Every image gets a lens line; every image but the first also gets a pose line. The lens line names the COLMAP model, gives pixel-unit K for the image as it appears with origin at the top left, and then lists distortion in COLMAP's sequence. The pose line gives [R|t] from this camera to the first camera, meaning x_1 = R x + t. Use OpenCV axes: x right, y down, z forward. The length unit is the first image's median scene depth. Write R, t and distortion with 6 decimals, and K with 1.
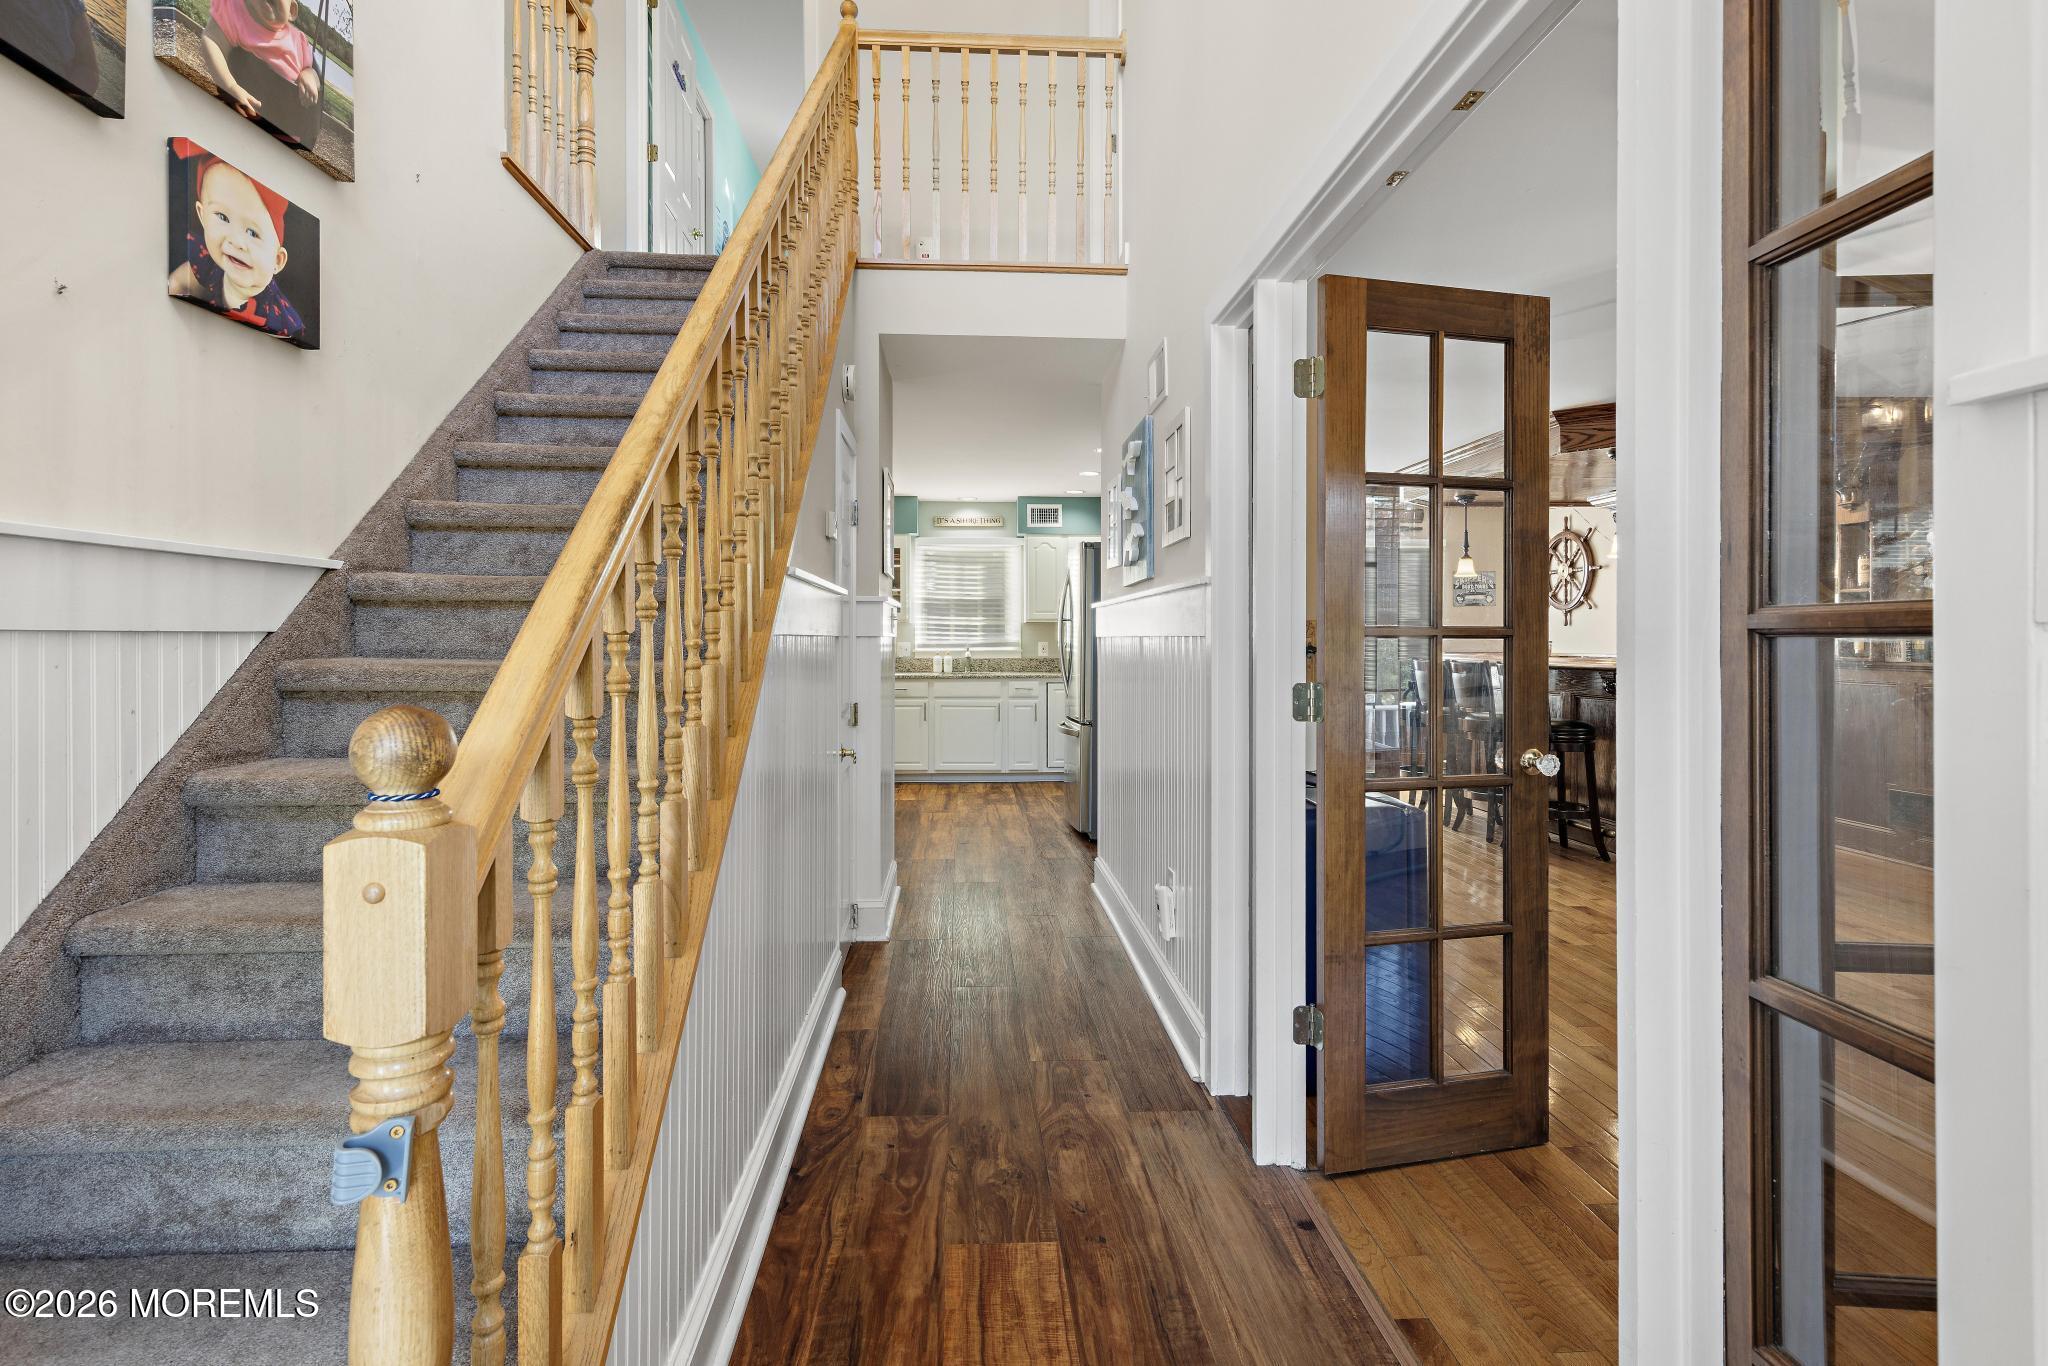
lens RADIAL K [[960.1, 0, 994.9], [0, 960.1, 636.6], [0, 0, 1]] dist [0.001599, 0.000081]
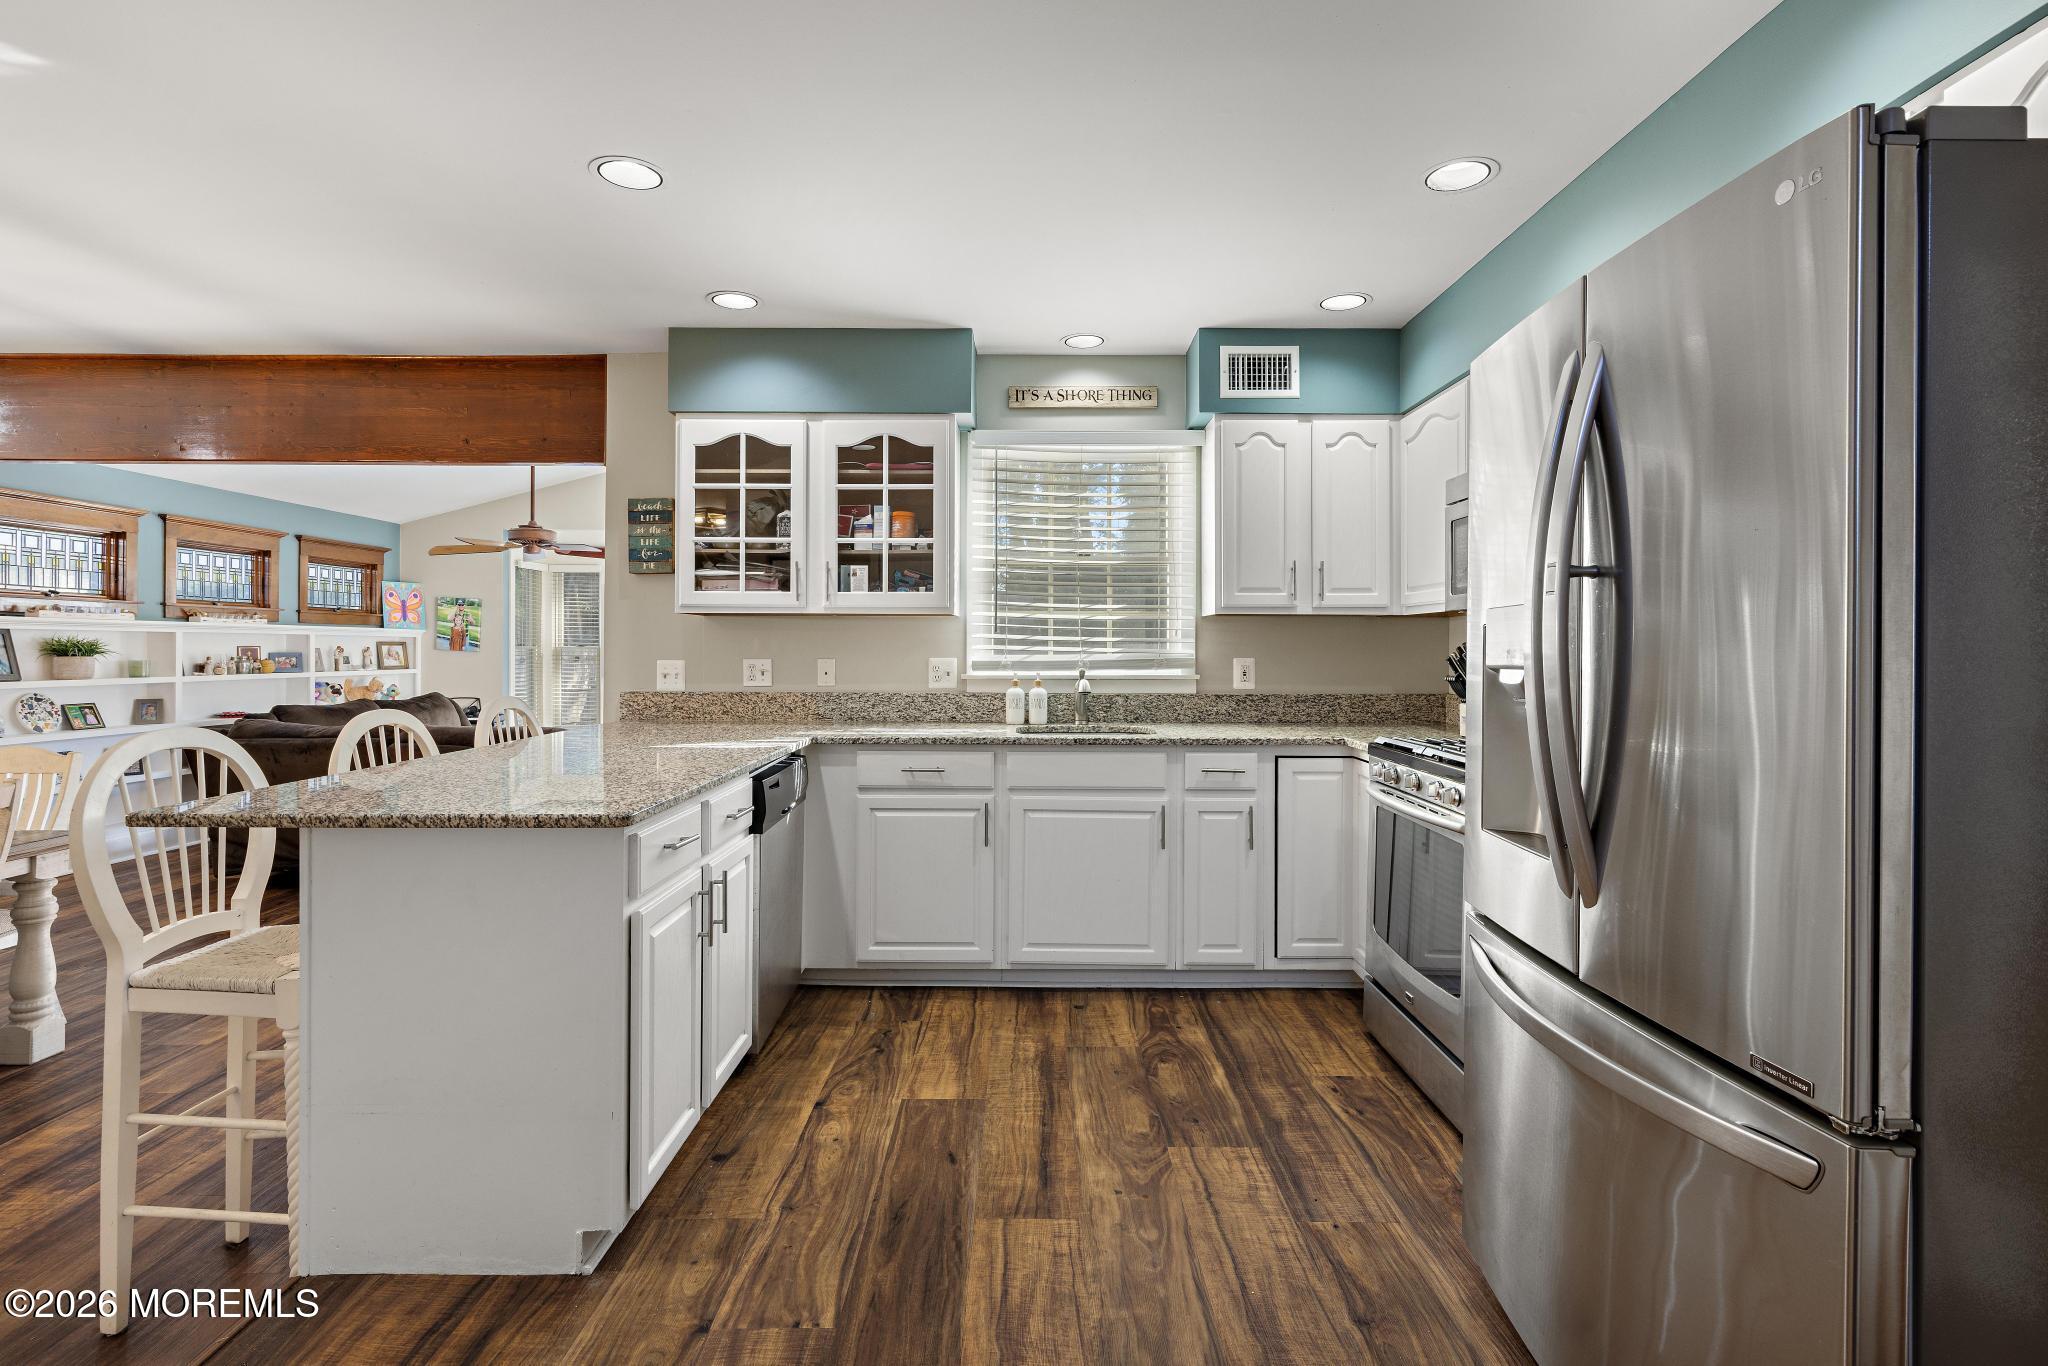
lens RADIAL K [[966.7, 0, 1035.8], [0, 966.7, 648.1], [0, 0, 1]] dist [0.005853, -0.001665]
pose [[0.999587, 0.002430, -0.028631, -0.038013], [-0.002426, 0.999997, 0.000166, 0.000894], [0.028632, -0.000096, 0.999590, 0.554706]]
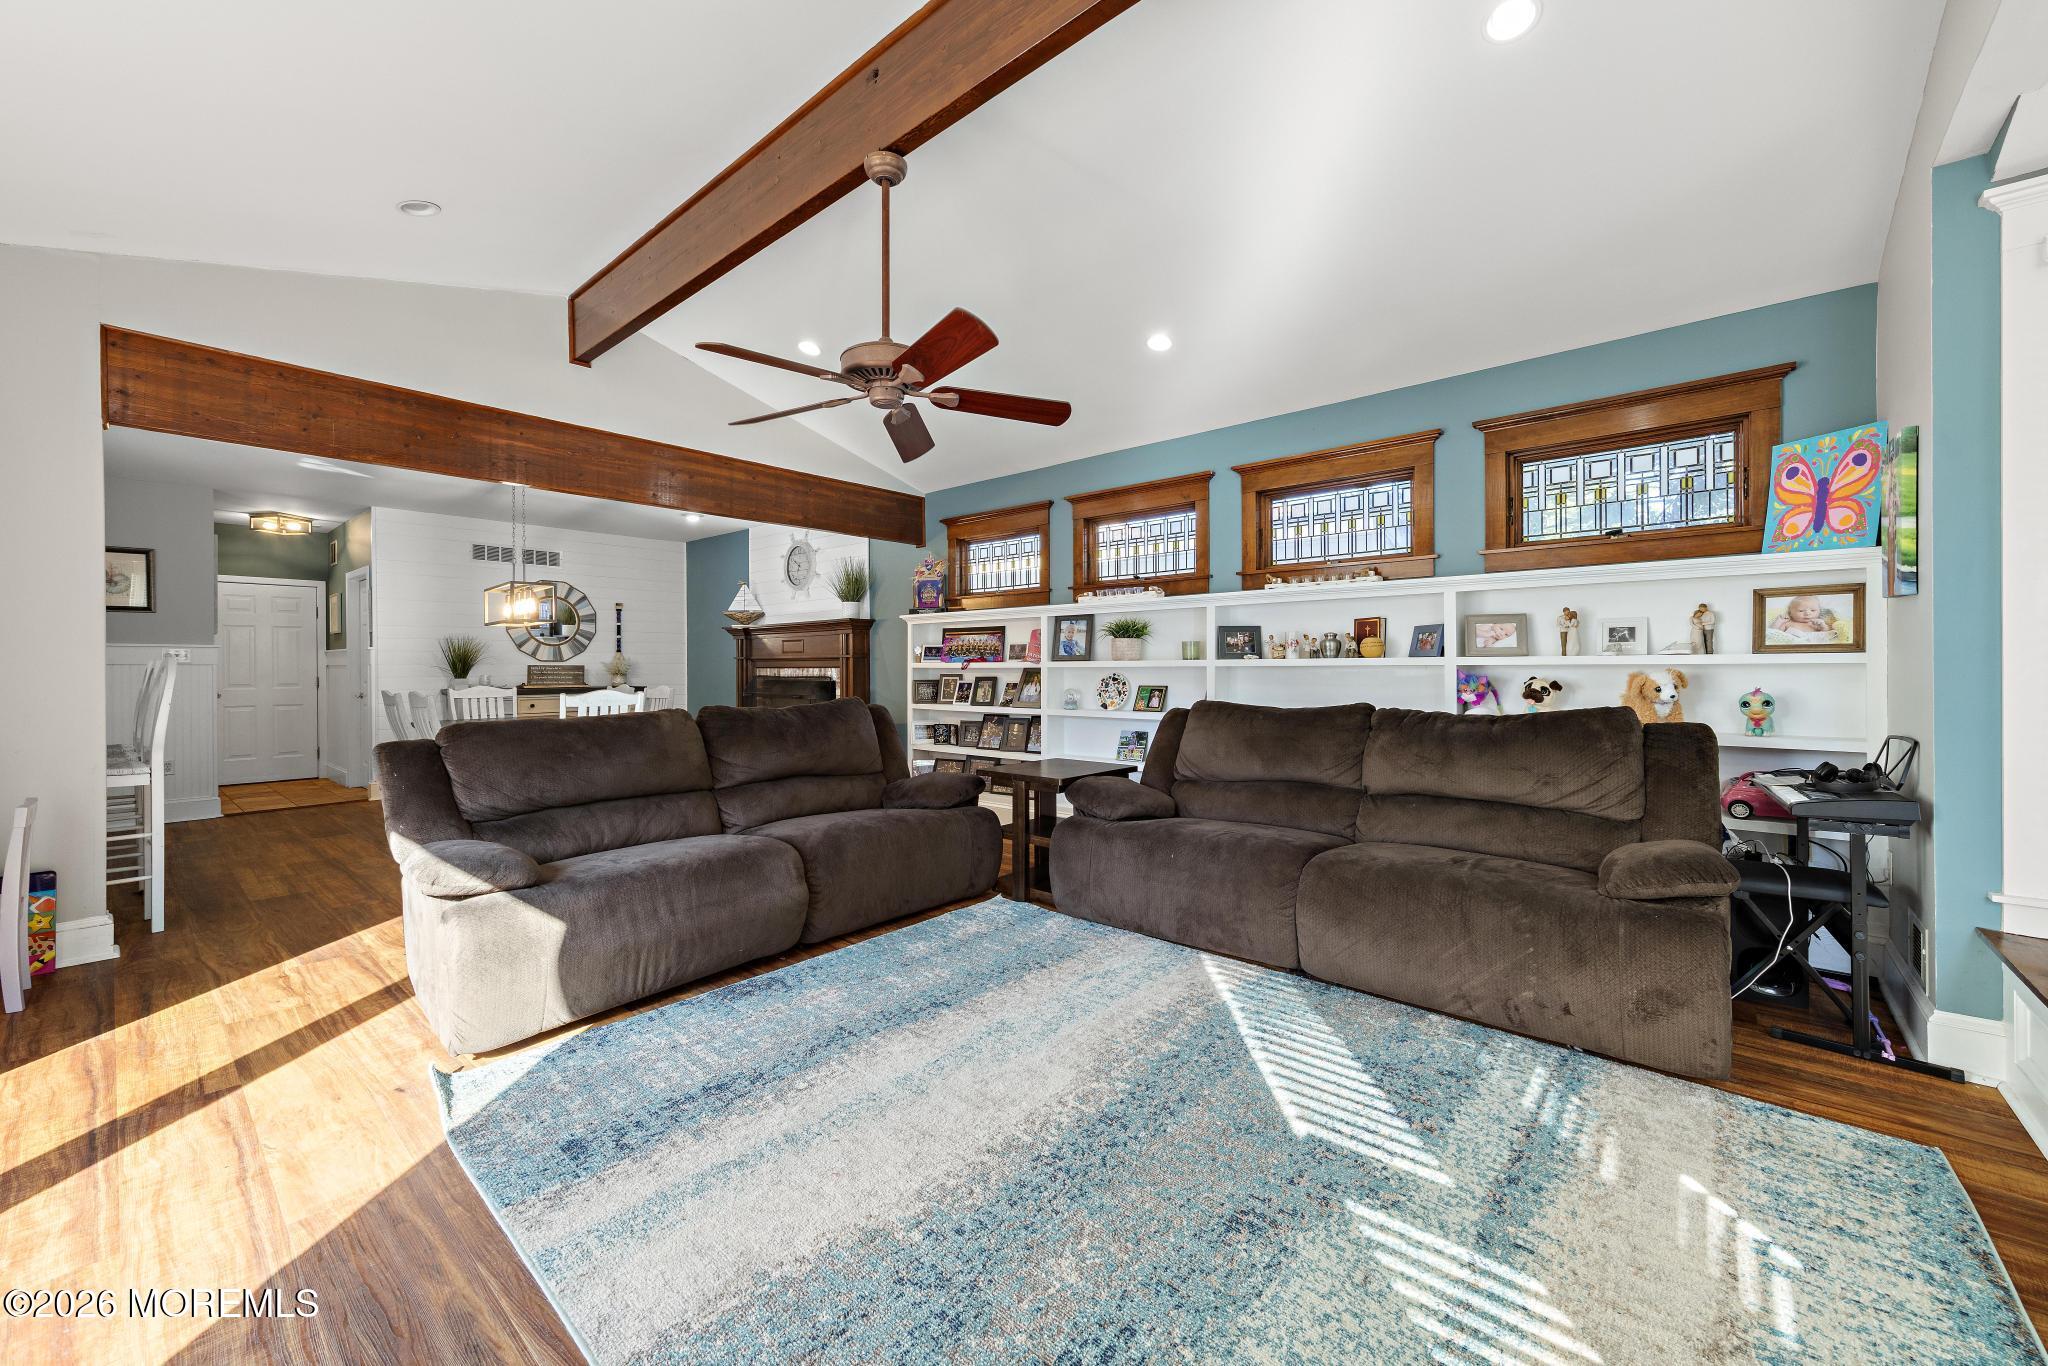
lens RADIAL K [[792.9, 0, 1024.2], [0, 792.9, 665.0], [0, 0, 1]] dist [0.005136, -0.000472]
pose [[-0.681296, -0.001164, -0.732007, -0.286836], [0.004941, 0.999969, -0.006189, 0.033063], [0.731991, -0.007833, -0.681269, 1.635797]]
